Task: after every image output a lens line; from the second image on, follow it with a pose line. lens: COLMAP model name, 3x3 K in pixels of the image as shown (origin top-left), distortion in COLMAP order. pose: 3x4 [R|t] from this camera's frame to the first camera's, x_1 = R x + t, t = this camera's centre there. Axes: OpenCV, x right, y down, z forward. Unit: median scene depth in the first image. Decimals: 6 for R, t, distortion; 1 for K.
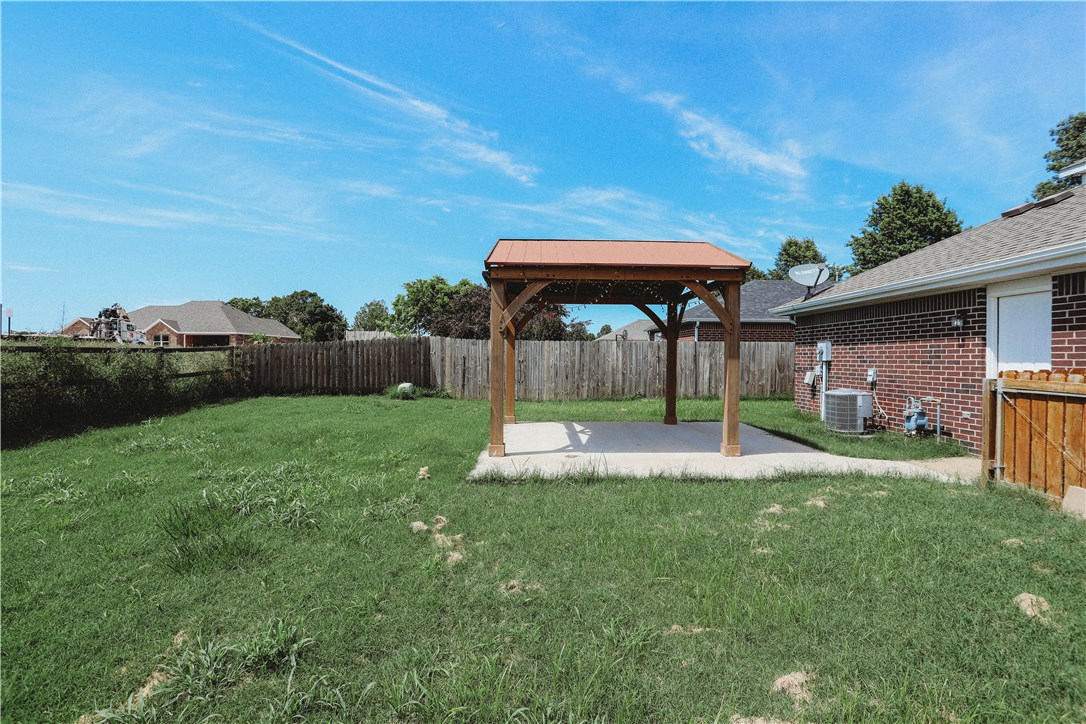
lens RADIAL K [[527.8, 0, 541.8], [0, 527.8, 360.1], [0, 0, 1]] dist [-0.070911, 0.027783]
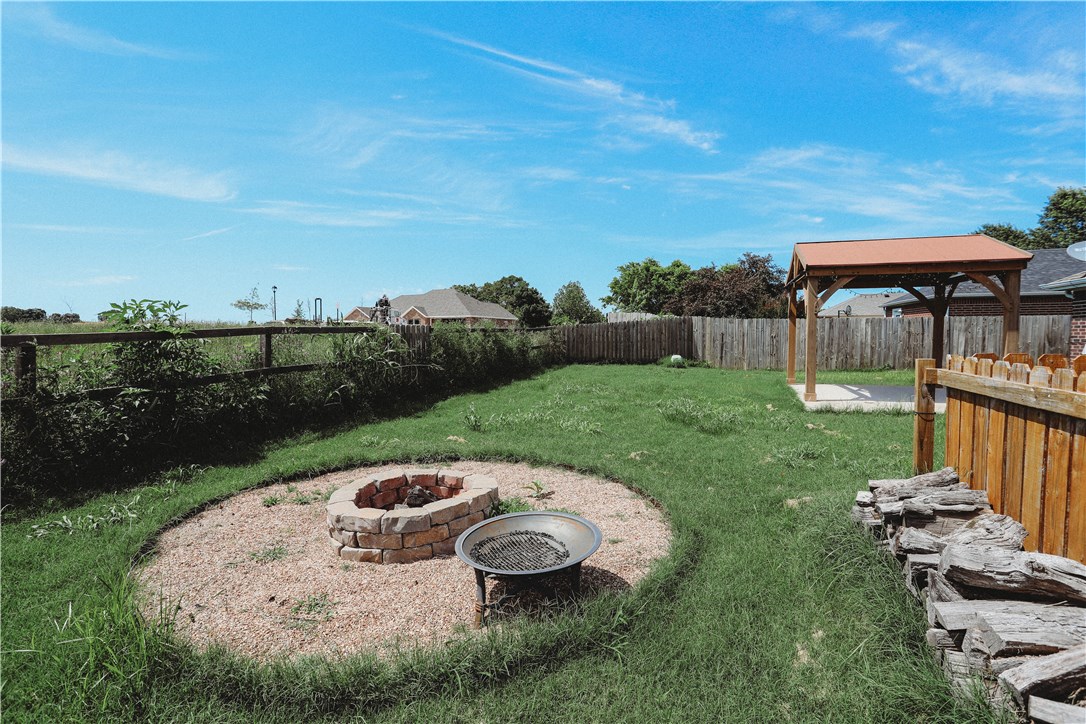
lens RADIAL K [[527.8, 0, 535.0], [0, 527.8, 350.5], [0, 0, 1]] dist [-0.070911, 0.027783]
pose [[0.937862, -0.000356, -0.347008, -0.142093], [0.008452, 0.999726, 0.021817, 0.003267], [0.346905, -0.023395, 0.937608, -0.264910]]
